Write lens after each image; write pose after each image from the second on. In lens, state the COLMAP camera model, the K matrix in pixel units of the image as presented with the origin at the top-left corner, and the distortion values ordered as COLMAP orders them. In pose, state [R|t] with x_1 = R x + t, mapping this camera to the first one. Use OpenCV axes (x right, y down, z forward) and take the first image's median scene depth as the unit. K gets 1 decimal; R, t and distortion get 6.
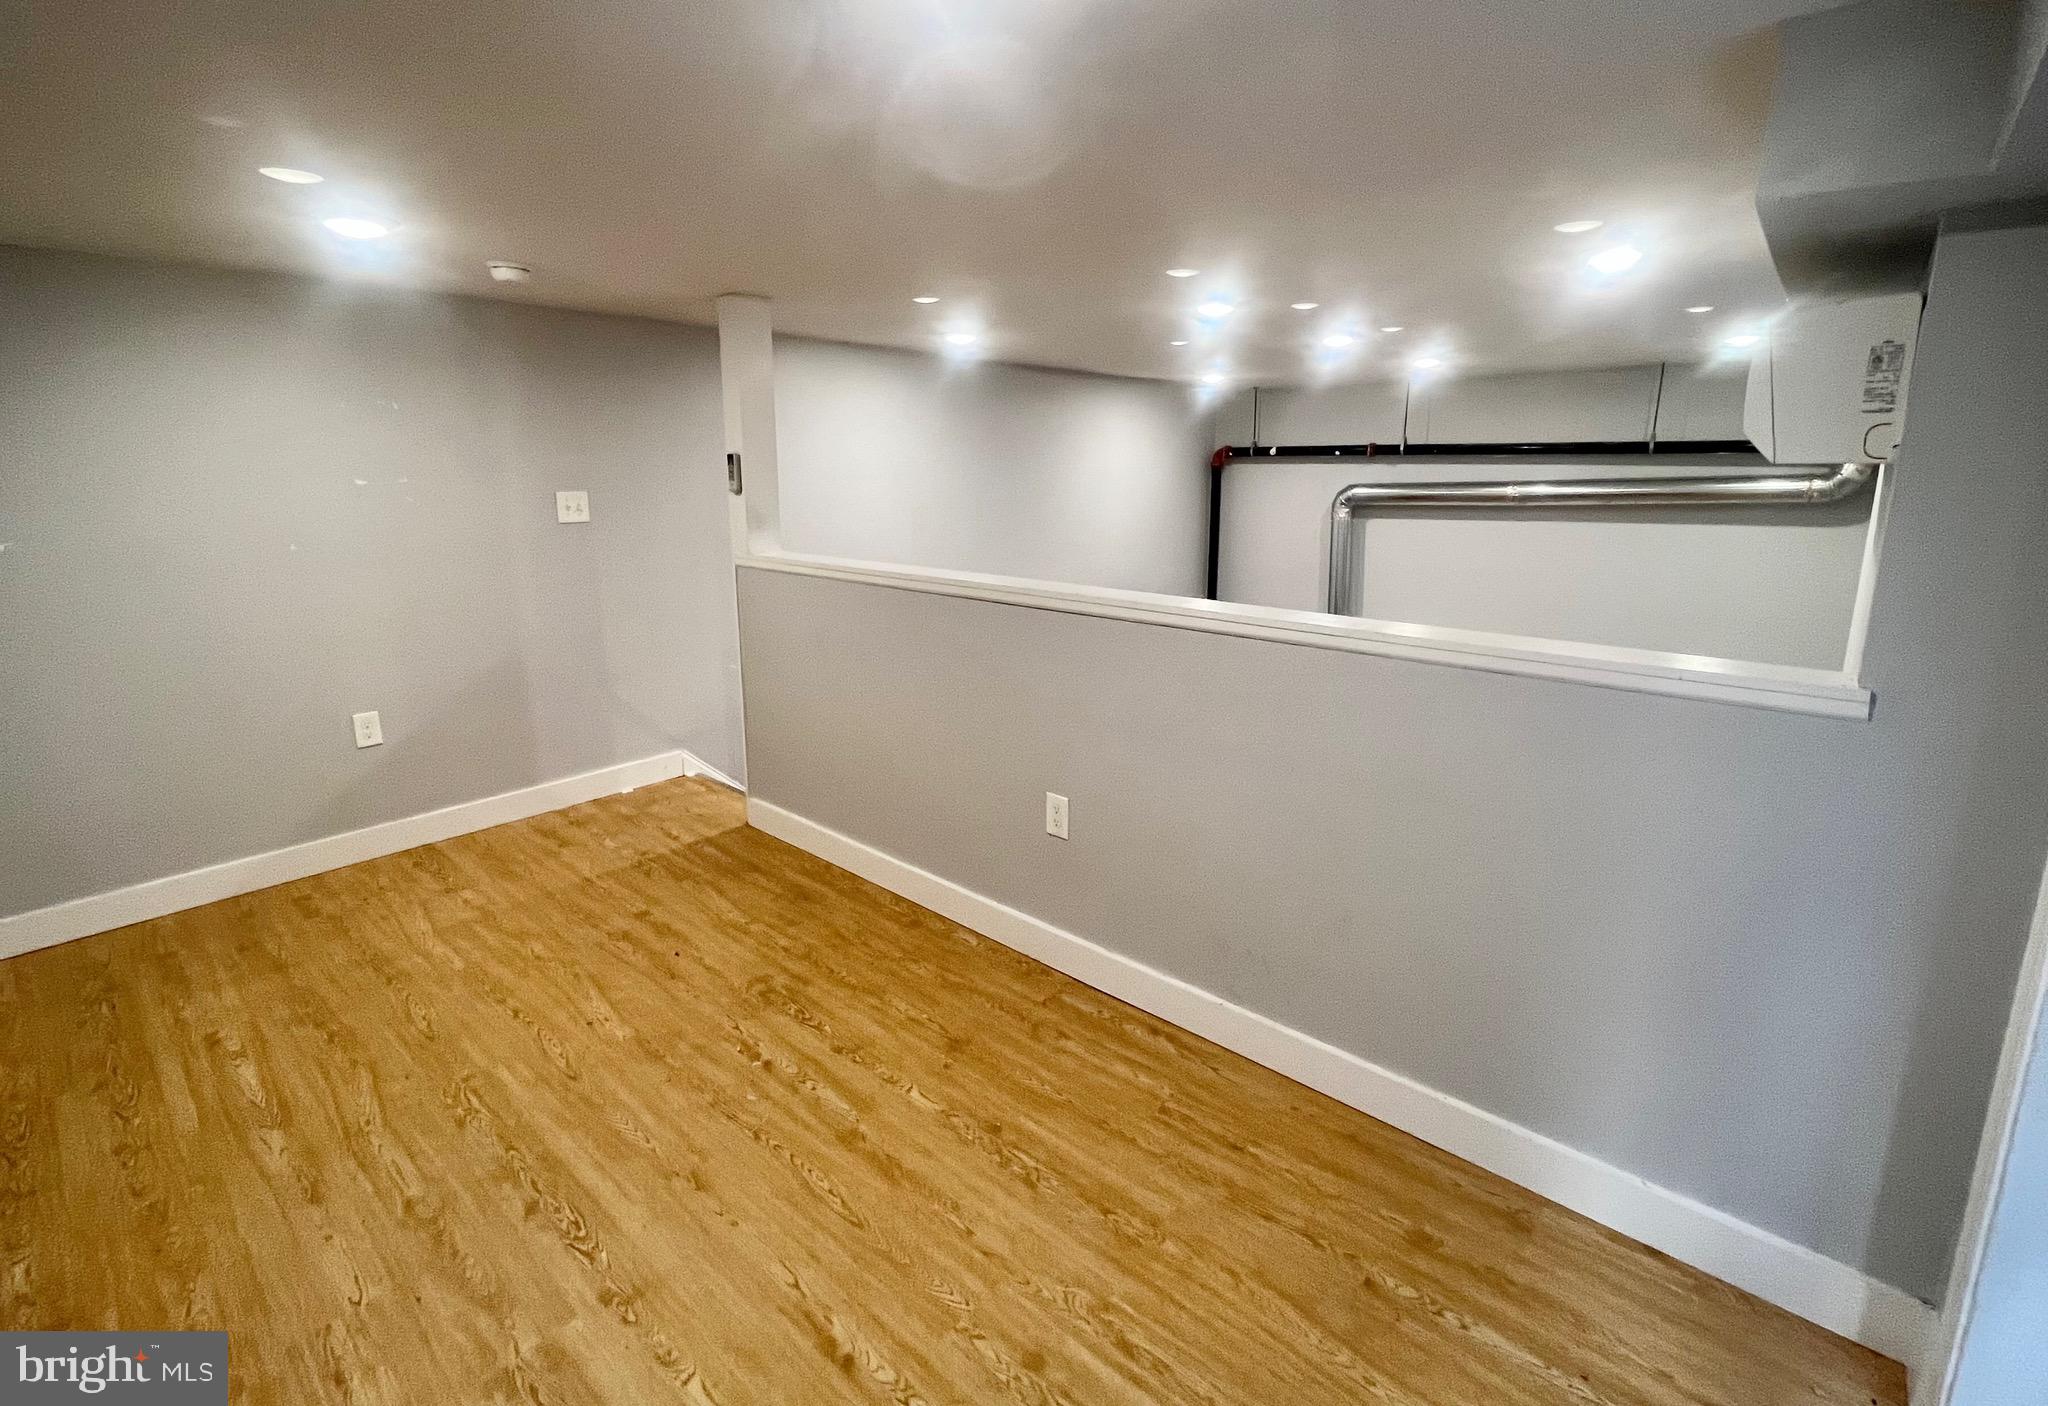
lens RADIAL K [[933.0, 0, 1022.3], [0, 933.0, 646.0], [0, 0, 1]] dist [-0.003918, -0.000384]
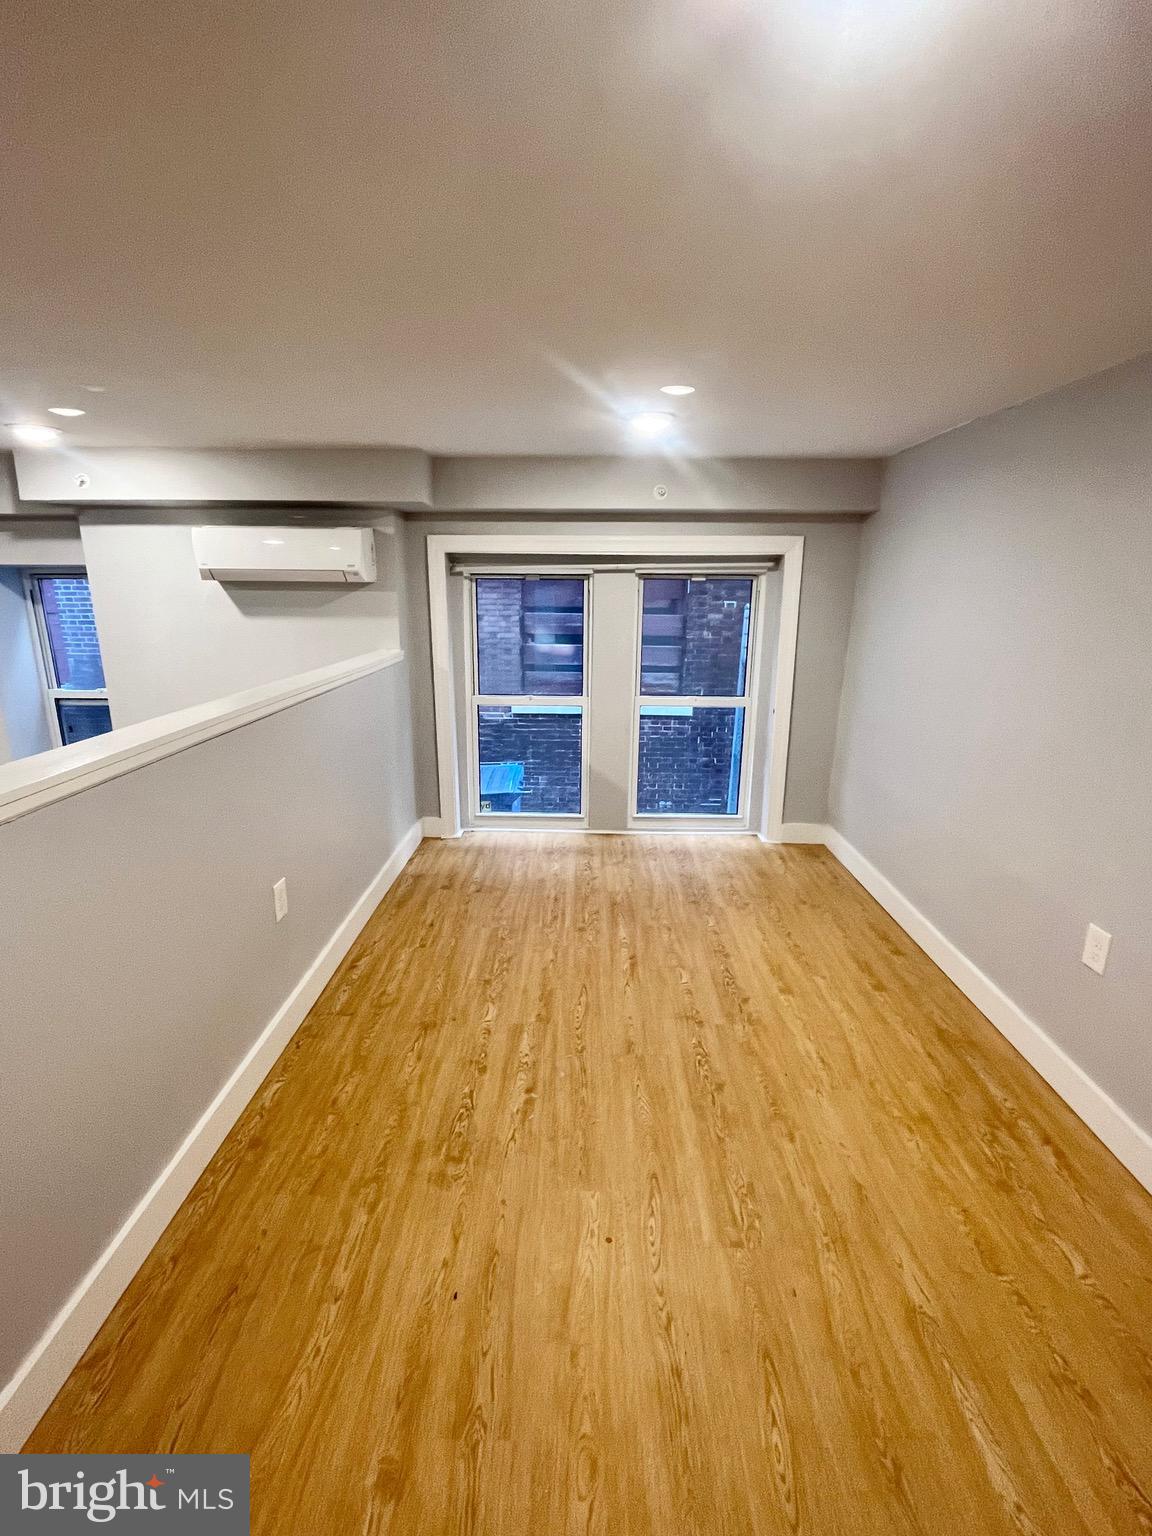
lens RADIAL K [[698.9, 0, 571.0], [0, 698.9, 768.5], [0, 0, 1]] dist [-0.005065, 0.000974]
pose [[-0.650154, -0.200181, 0.732958, -0.885338], [0.138562, 0.917255, 0.373422, -0.261594], [-0.747061, 0.344342, -0.568620, 1.328266]]
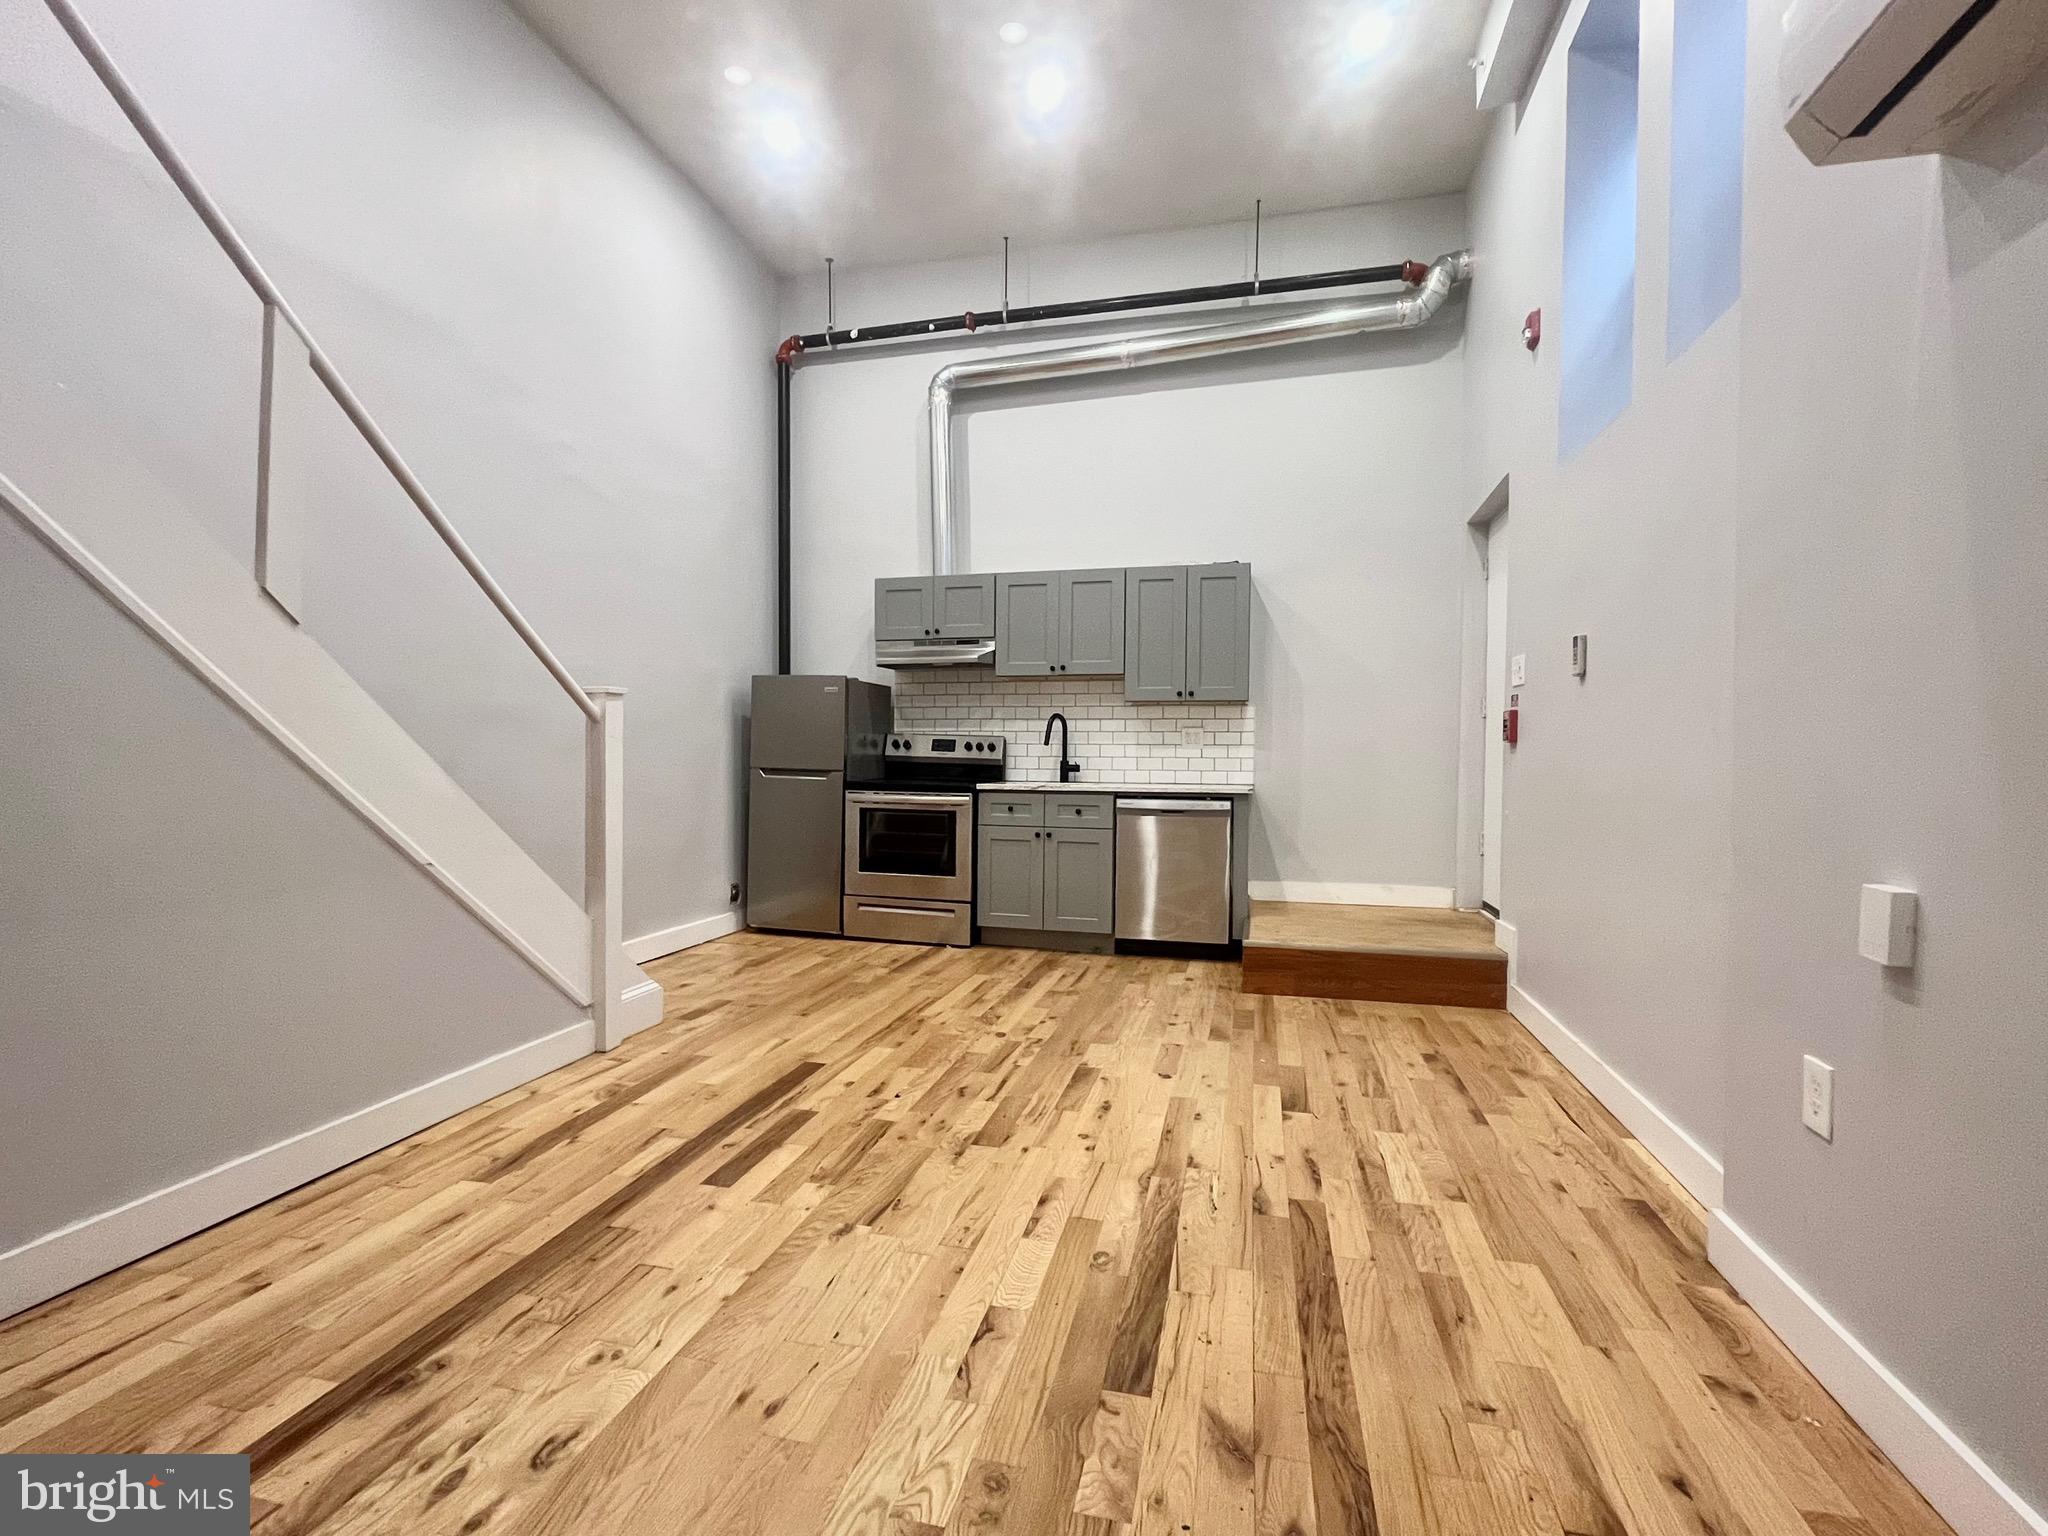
lens RADIAL K [[931.9, 0, 1021.0], [0, 931.9, 775.4], [0, 0, 1]] dist [-0.005065, 0.000974]
pose [[0.887333, -0.007179, 0.461073, 0.061097], [0.086708, 0.984641, -0.151538, 0.938523], [-0.452903, 0.174444, 0.874327, 0.879102]]
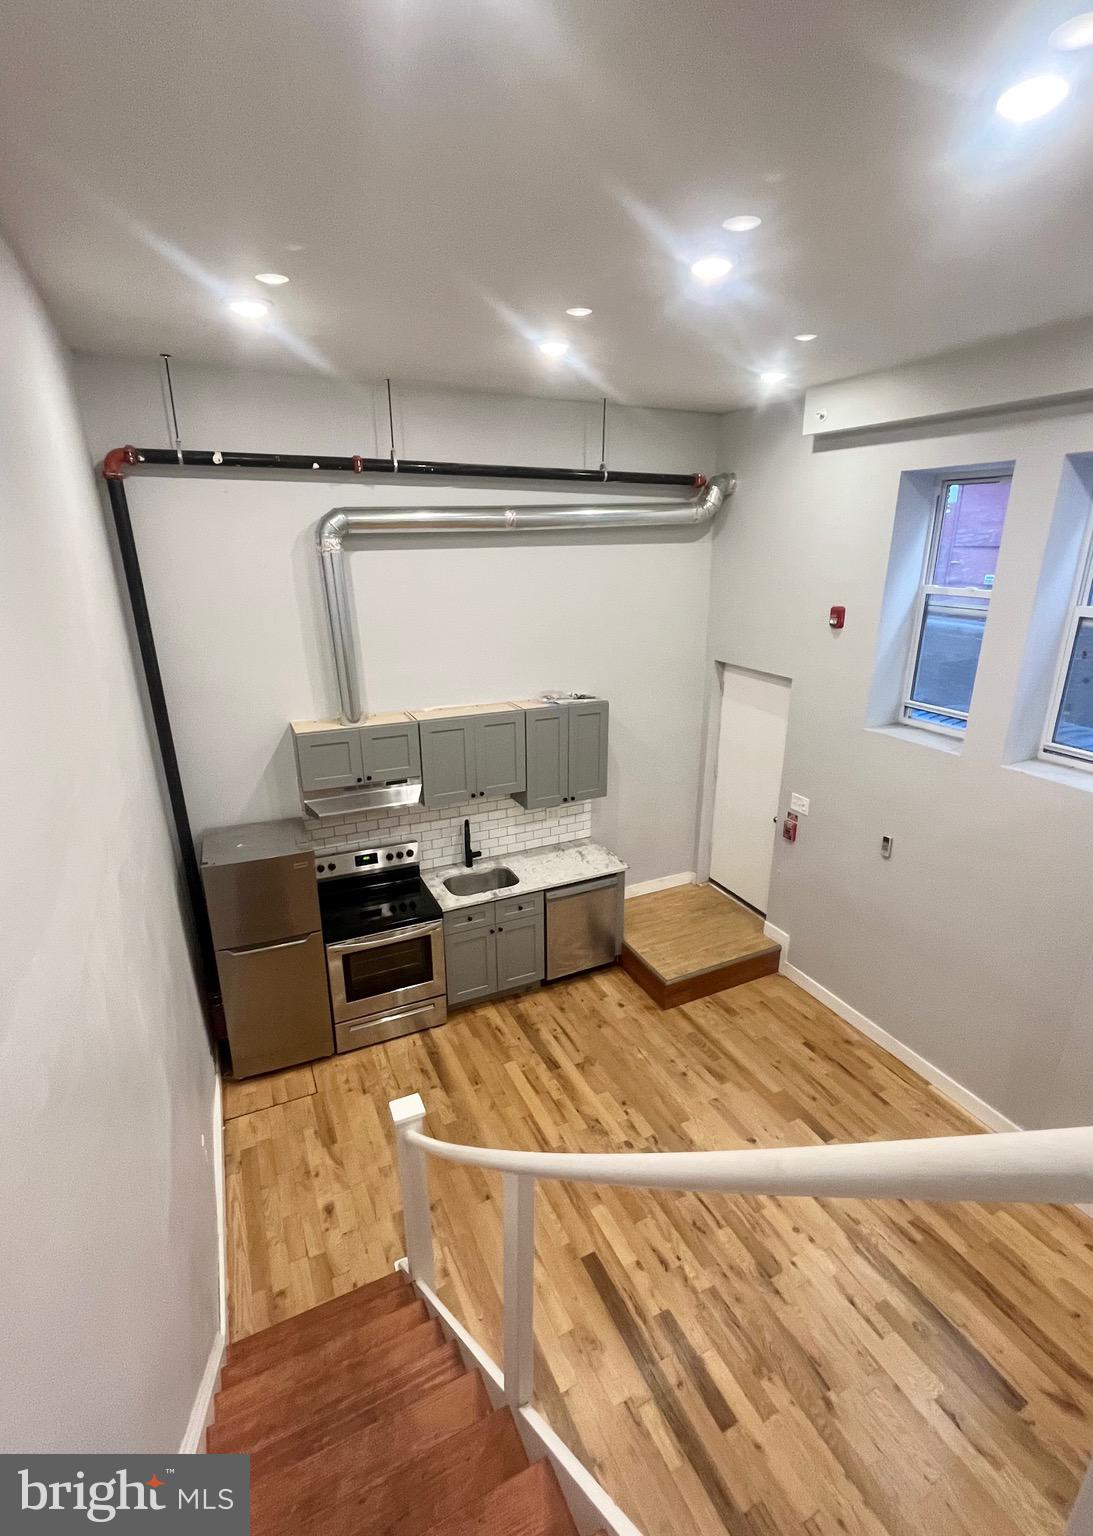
lens RADIAL K [[713.9, 0, 582.5], [0, 713.9, 788.4], [0, 0, 1]] dist [0.000242, -0.002263]
pose [[0.356175, -0.308896, 0.881886, -0.590568], [0.176352, 0.949041, 0.261193, -0.189223], [-0.917627, 0.062492, 0.392499, 1.654838]]
